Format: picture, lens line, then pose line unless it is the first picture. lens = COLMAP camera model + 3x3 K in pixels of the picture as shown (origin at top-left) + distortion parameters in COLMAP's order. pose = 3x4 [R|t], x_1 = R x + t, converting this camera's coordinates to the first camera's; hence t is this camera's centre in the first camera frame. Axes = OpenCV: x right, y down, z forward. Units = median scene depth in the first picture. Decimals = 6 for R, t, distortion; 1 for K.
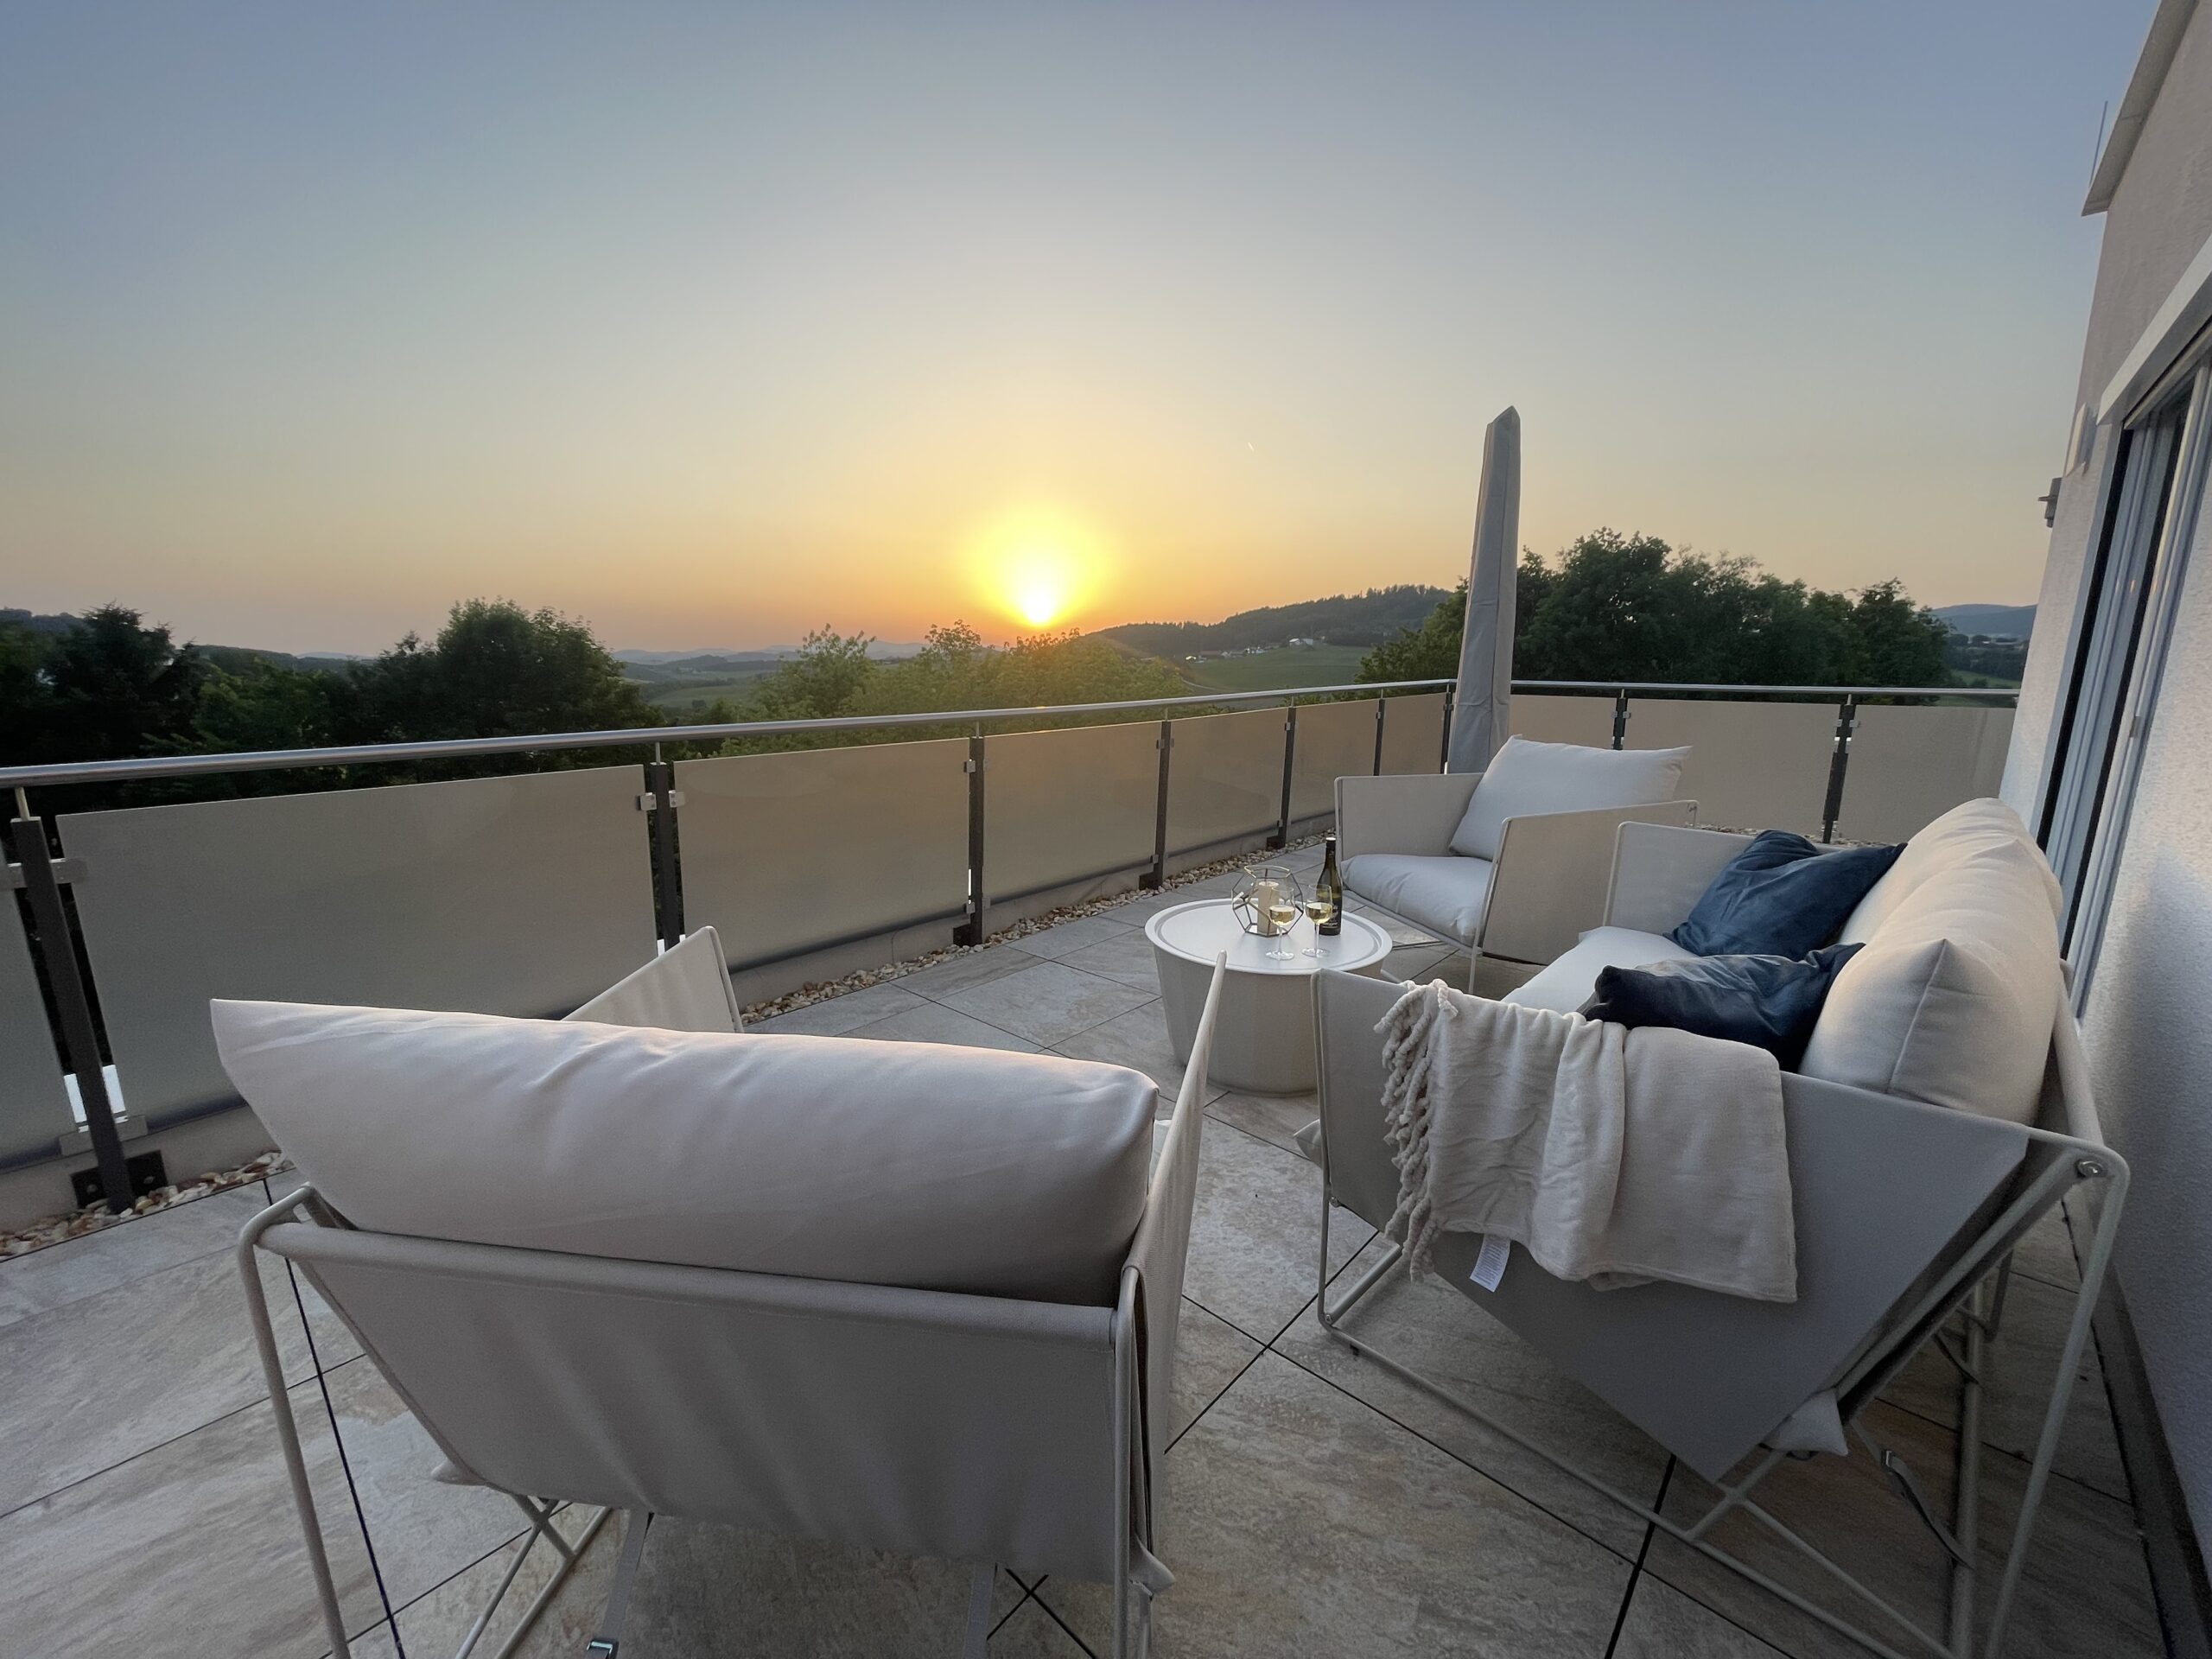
lens RADIAL K [[891.3, 0, 1106.0], [0, 891.3, 829.5], [0, 0, 1]] dist [-0.014118, -0.000225]
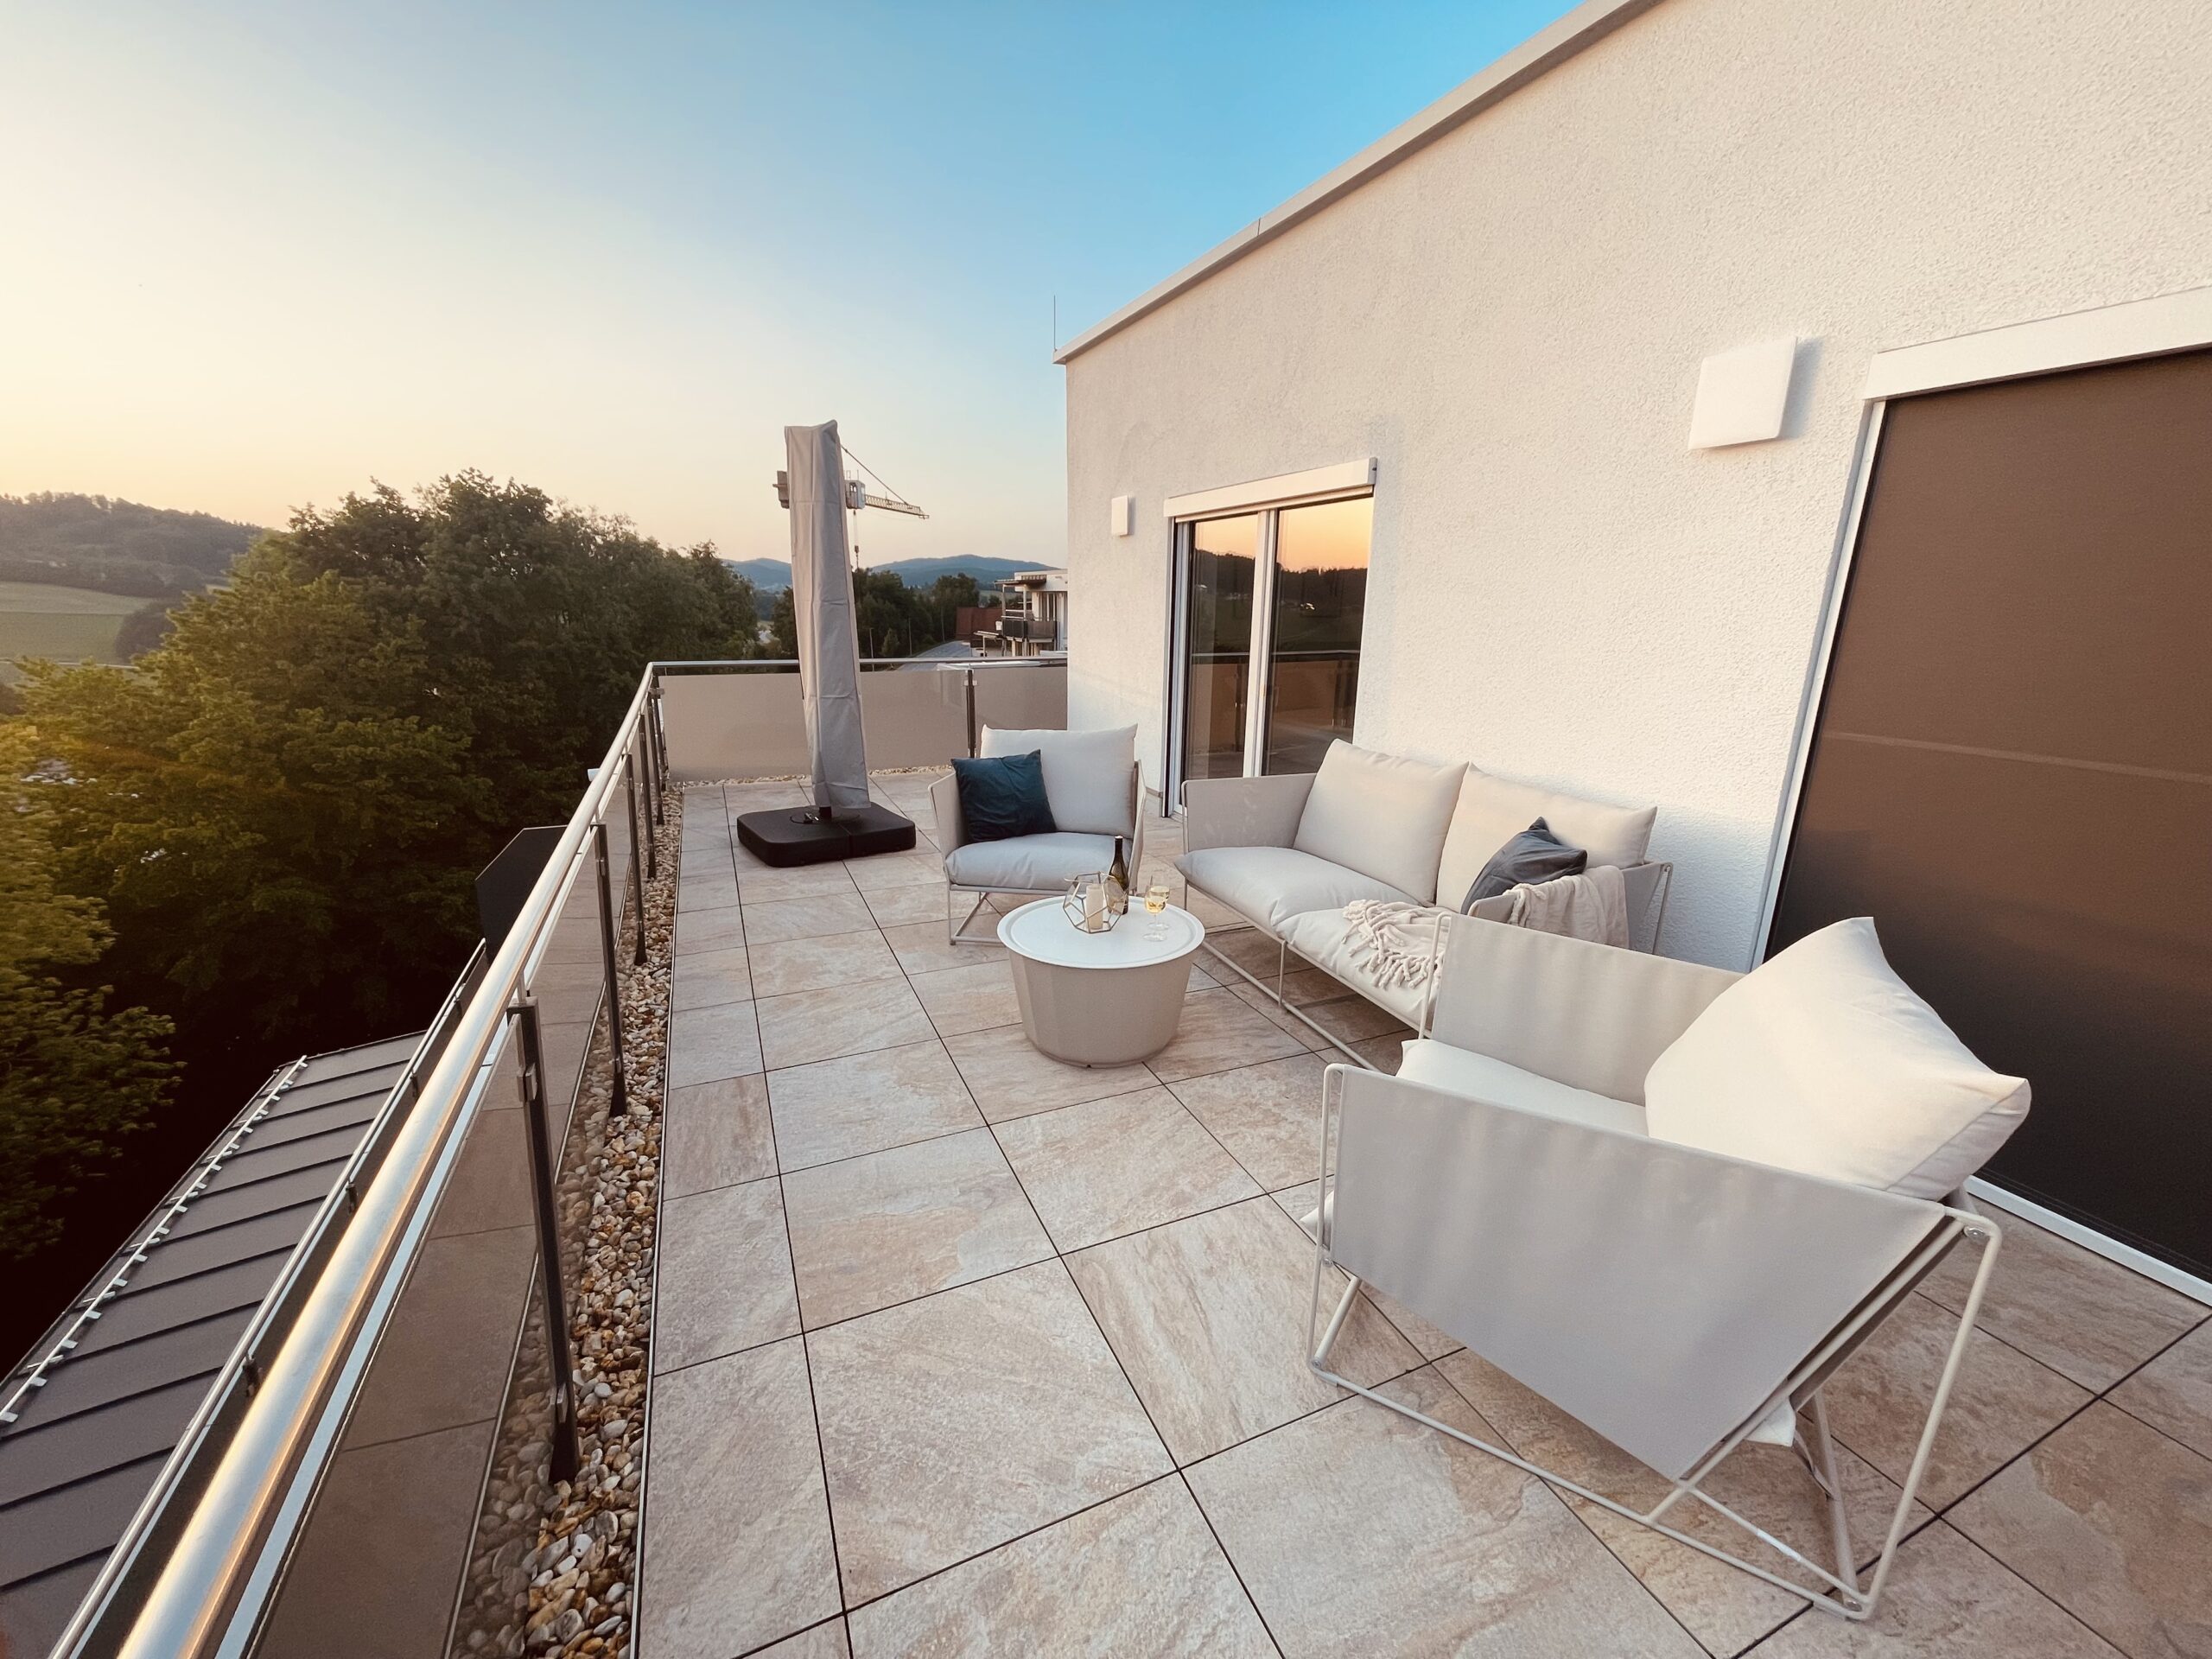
lens RADIAL K [[888.2, 0, 1087.7], [0, 888.2, 830.1], [0, 0, 1]] dist [-0.000504, -0.000406]
pose [[0.405432, -0.224364, 0.886163, -0.578055], [0.168141, 0.971175, 0.168962, -0.146518], [-0.898529, 0.080498, 0.431470, 0.346220]]
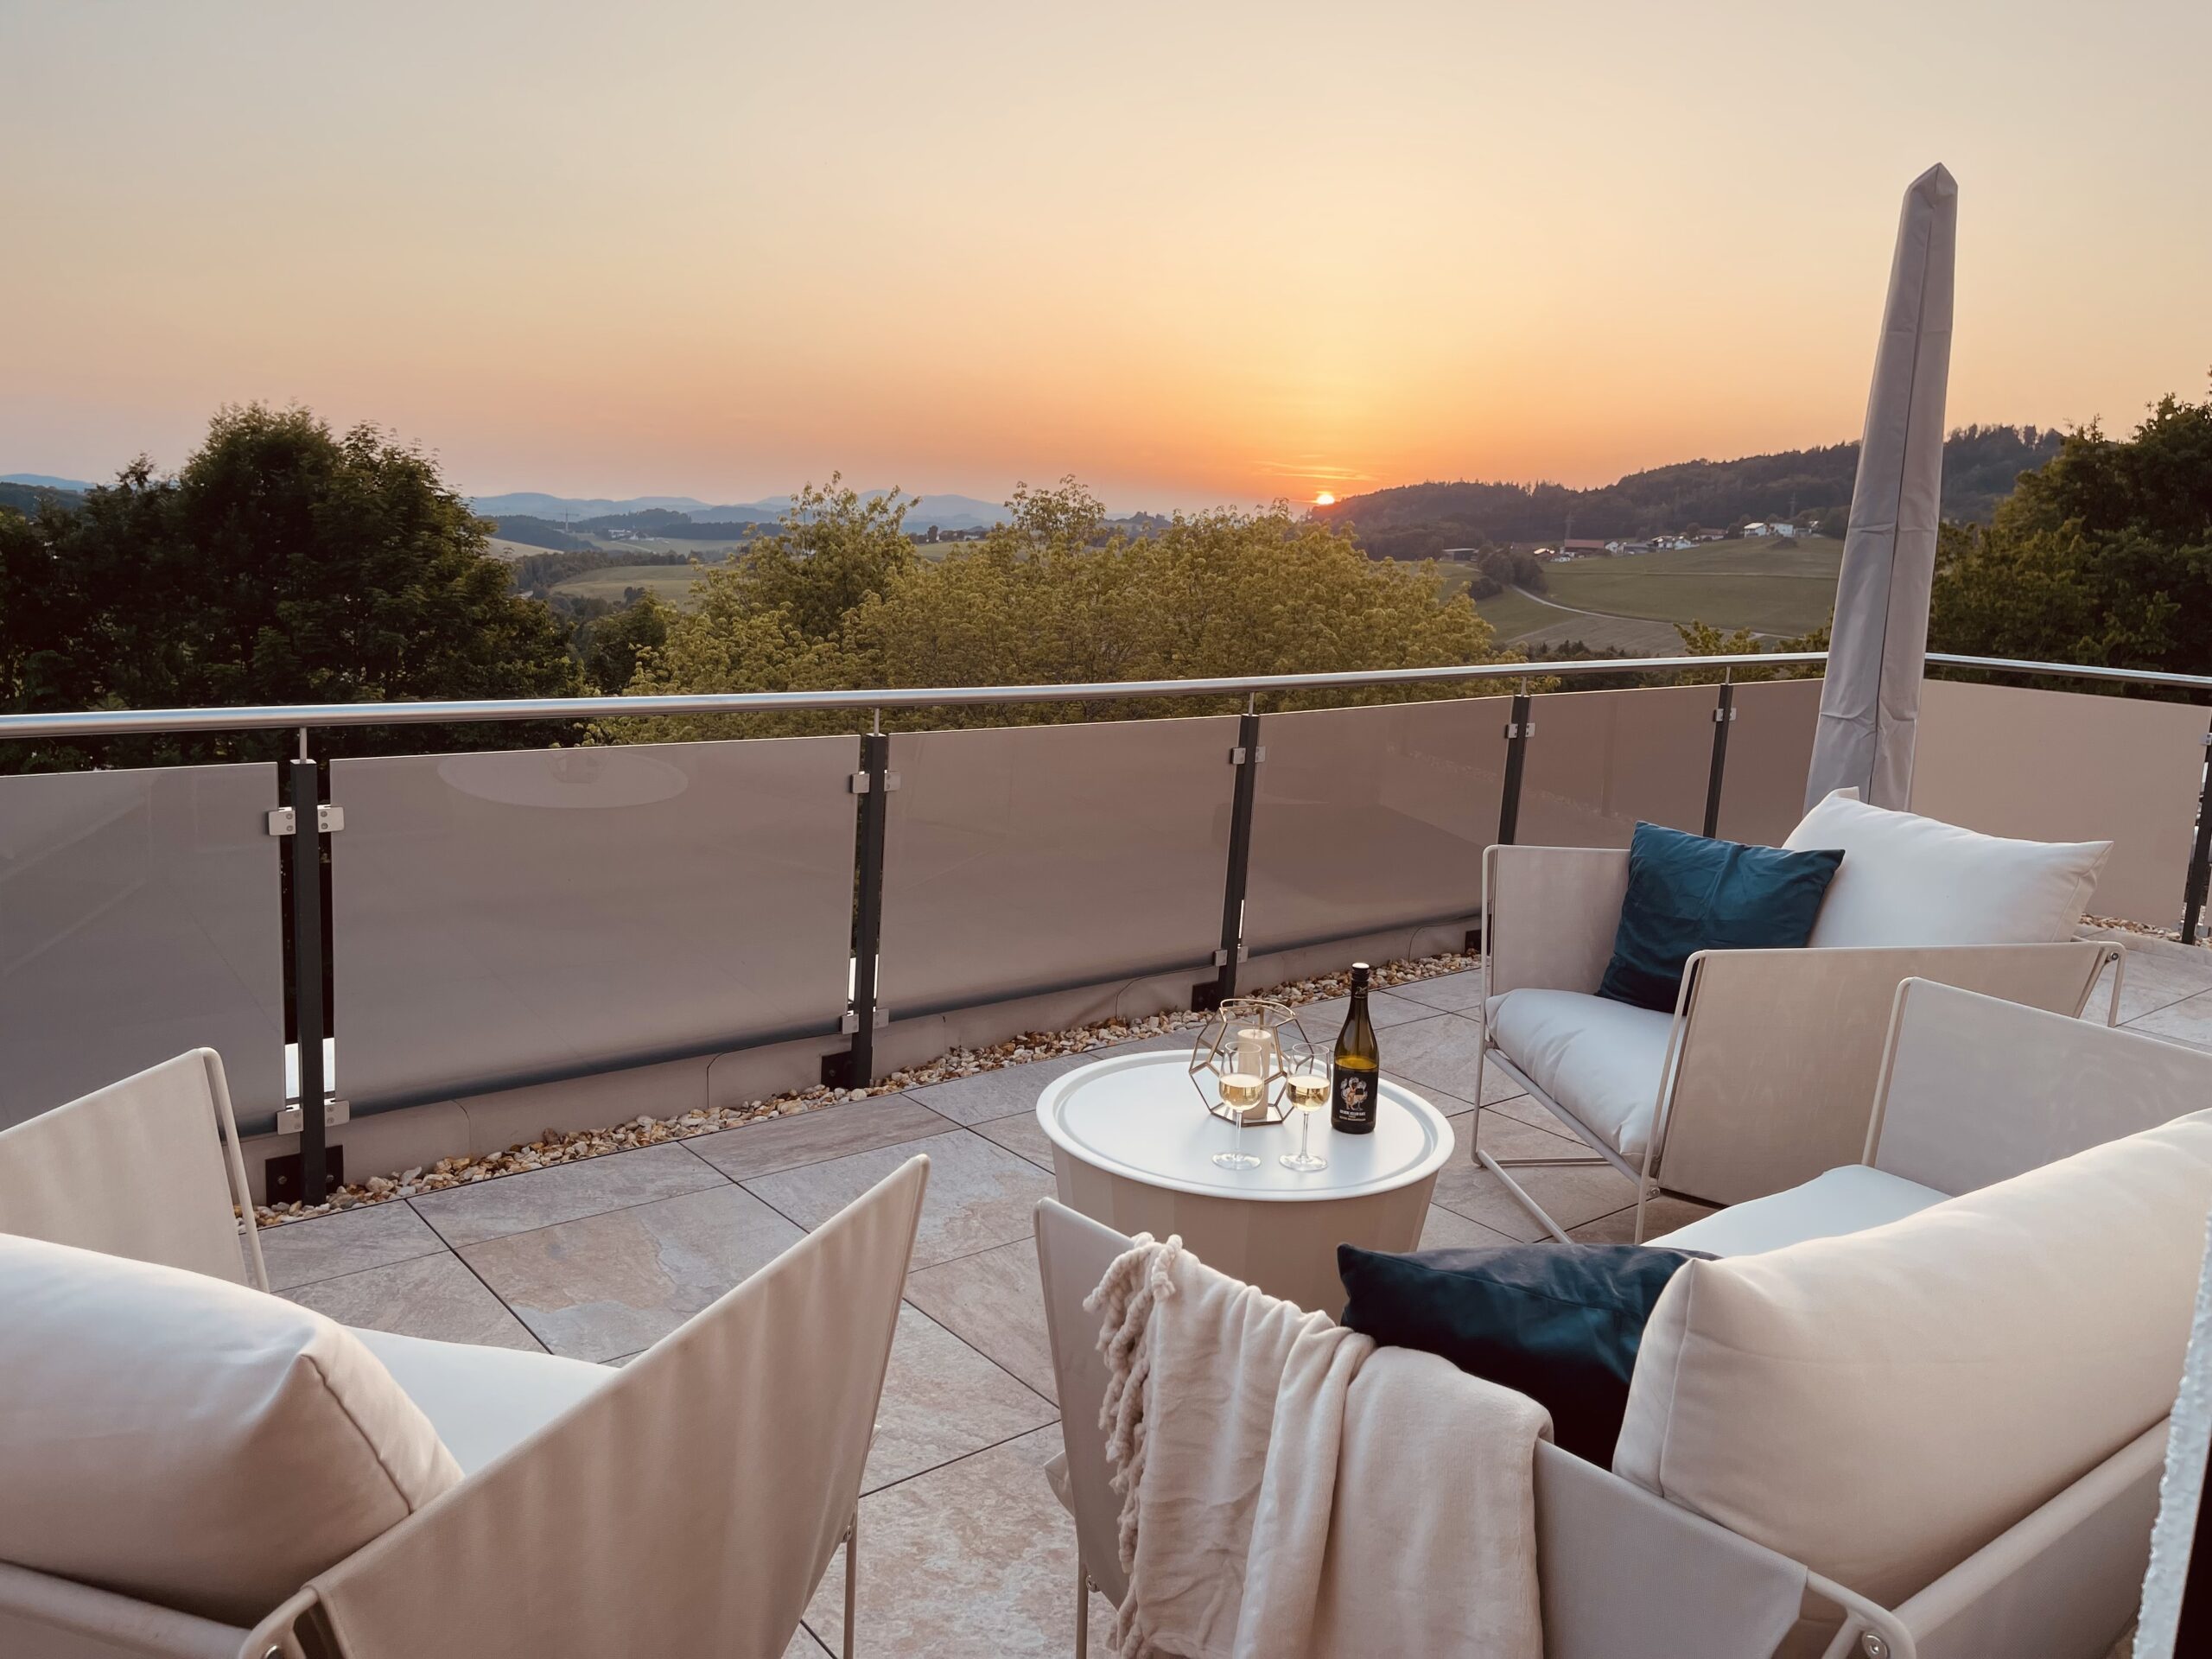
lens RADIAL K [[1681.6, 0, 1143.0], [0, 1681.6, 785.3], [0, 0, 1]] dist [0.024166, -0.003343]
pose [[0.989267, 0.062632, -0.132019, 0.171908], [-0.068508, 0.996830, -0.040444, -0.035745], [0.129067, 0.049054, 0.990422, -0.073934]]
